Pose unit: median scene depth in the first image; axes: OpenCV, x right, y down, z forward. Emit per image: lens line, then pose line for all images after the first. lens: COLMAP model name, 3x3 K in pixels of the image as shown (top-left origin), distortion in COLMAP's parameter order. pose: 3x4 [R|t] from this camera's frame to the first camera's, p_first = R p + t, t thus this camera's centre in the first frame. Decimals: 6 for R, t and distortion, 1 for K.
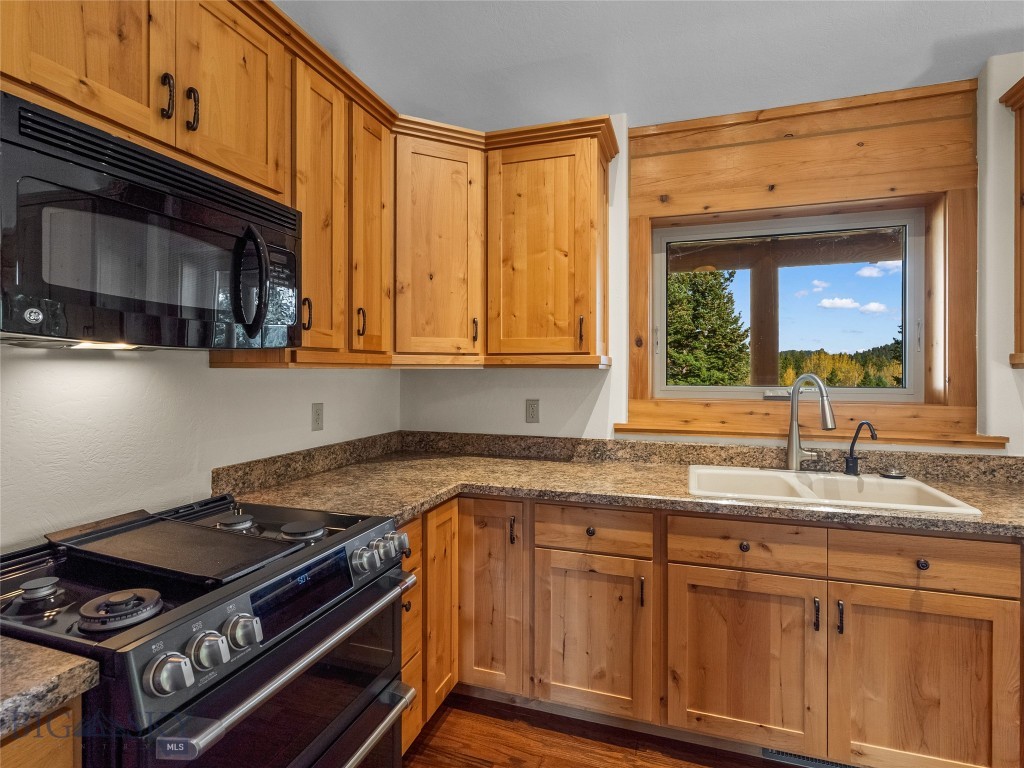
lens RADIAL K [[527.7, 0, 509.7], [0, 527.7, 371.4], [0, 0, 1]] dist [-0.008471, 0.002657]
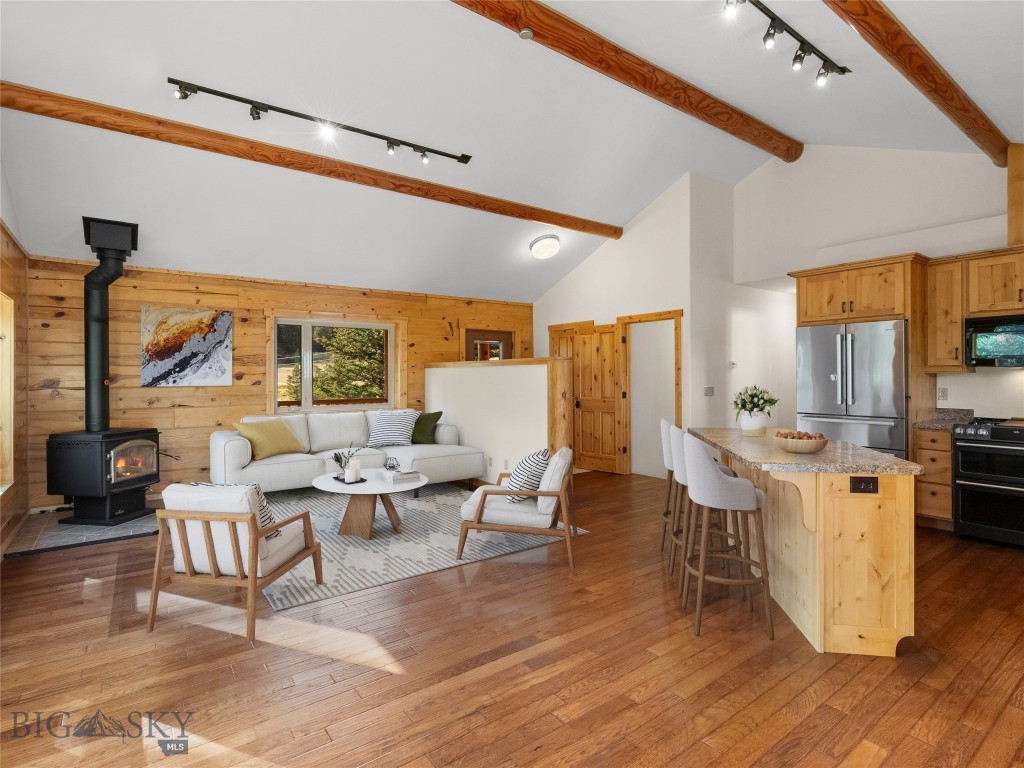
lens RADIAL K [[527.7, 0, 510.7], [0, 527.7, 375.5], [0, 0, 1]] dist [-0.008471, 0.002657]
pose [[-0.569075, 0.004727, -0.822272, 2.426260], [0.005321, 0.999984, 0.002066, -0.008755], [0.822269, -0.003200, -0.569091, 0.115931]]
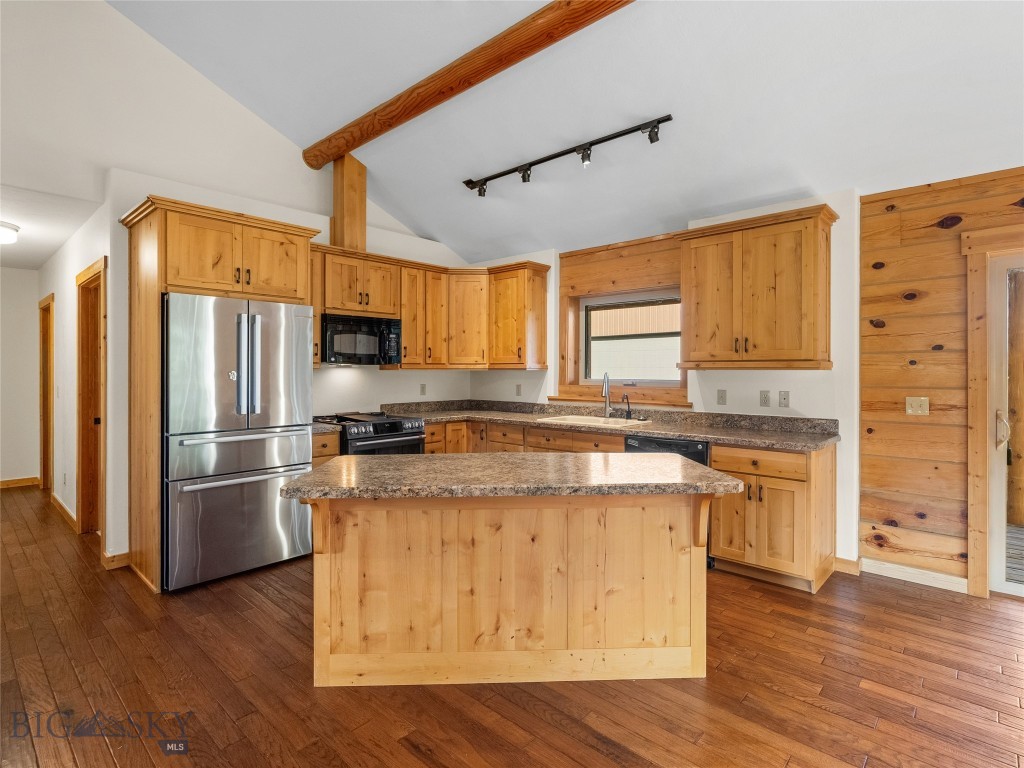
lens RADIAL K [[527.7, 0, 508.9], [0, 527.7, 370.3], [0, 0, 1]] dist [-0.008471, 0.002657]
pose [[0.912740, 0.000470, -0.408540, 1.091263], [-0.001377, 0.999997, -0.001926, -0.000609], [0.408538, 0.002320, 0.912738, -1.180645]]
